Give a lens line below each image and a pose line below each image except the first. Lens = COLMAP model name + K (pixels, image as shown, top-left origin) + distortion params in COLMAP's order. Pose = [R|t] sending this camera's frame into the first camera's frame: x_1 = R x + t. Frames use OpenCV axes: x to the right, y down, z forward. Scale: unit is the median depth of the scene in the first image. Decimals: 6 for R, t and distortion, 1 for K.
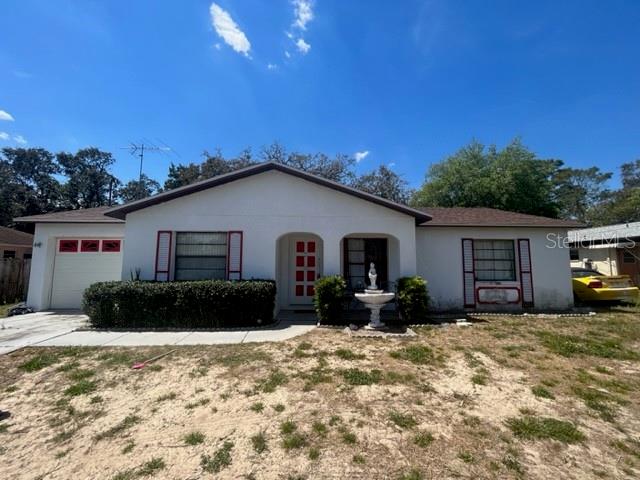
lens RADIAL K [[259.9, 0, 318.9], [0, 259.9, 241.9], [0, 0, 1]] dist [-0.002643, -0.000205]
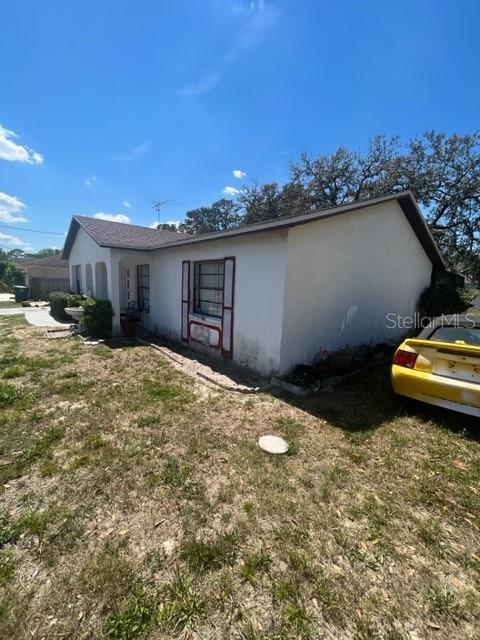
lens RADIAL K [[259.9, 0, 241.1], [0, 259.9, 320.6], [0, 0, 1]] dist [-0.002643, -0.000205]
pose [[0.632178, 0.128561, -0.764083, 1.586085], [0.034383, 0.980513, 0.193423, 0.022839], [0.774060, -0.148549, 0.615439, 0.719410]]
